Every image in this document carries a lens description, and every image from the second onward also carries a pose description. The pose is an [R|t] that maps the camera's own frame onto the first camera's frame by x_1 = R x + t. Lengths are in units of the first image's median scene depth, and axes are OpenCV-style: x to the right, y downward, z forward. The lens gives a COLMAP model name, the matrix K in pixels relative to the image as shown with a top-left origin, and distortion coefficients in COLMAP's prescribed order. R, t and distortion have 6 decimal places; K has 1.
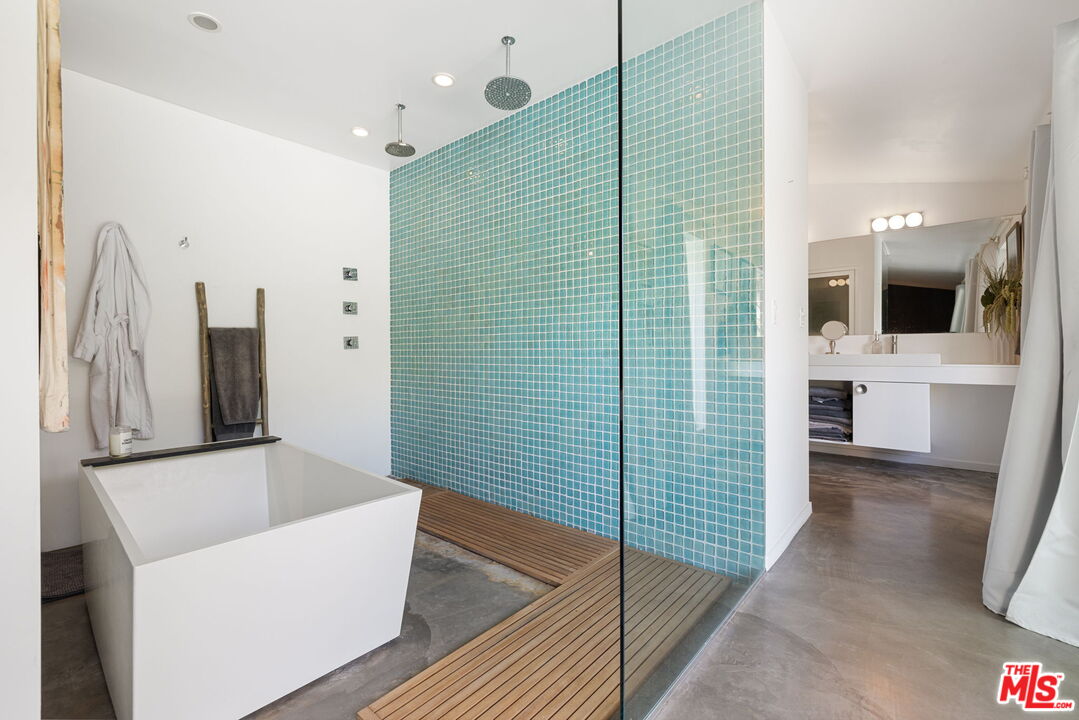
lens RADIAL K [[455.4, 0, 540.3], [0, 455.4, 349.5], [0, 0, 1]] dist [0.000863, 0.000090]
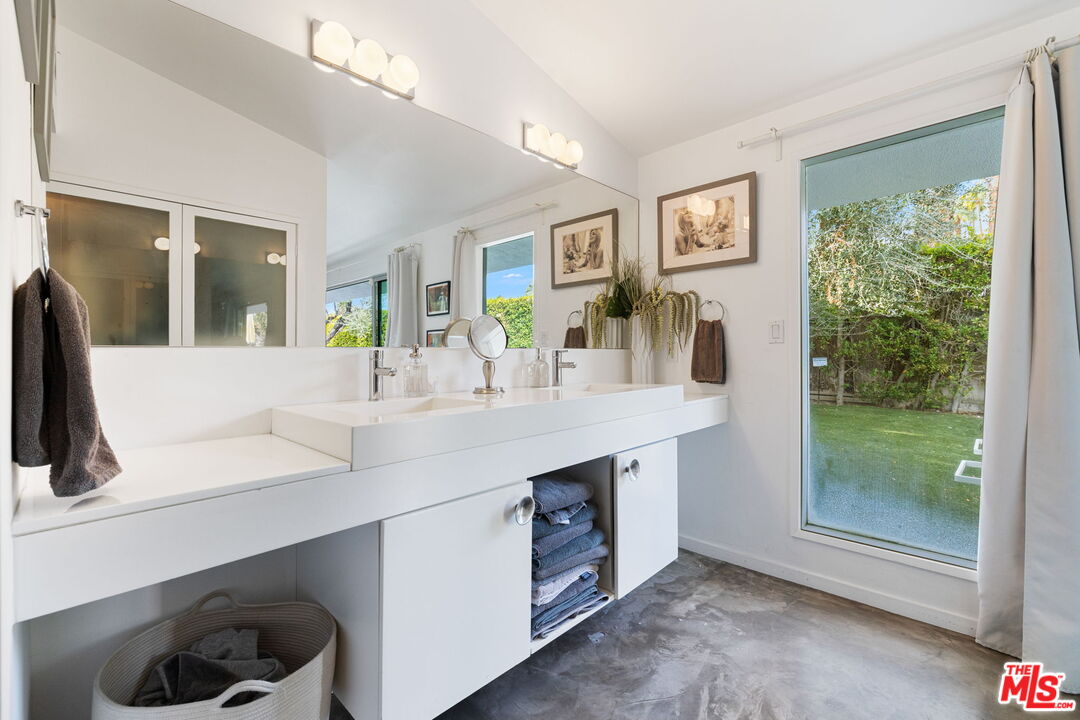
lens RADIAL K [[455.8, 0, 540.8], [0, 455.8, 349.4], [0, 0, 1]] dist [0.000863, 0.000090]
pose [[0.050219, 0.006103, 0.998720, 0.232300], [-0.003497, 0.999976, -0.005934, -0.028850], [-0.998732, -0.003194, 0.050240, 1.014666]]
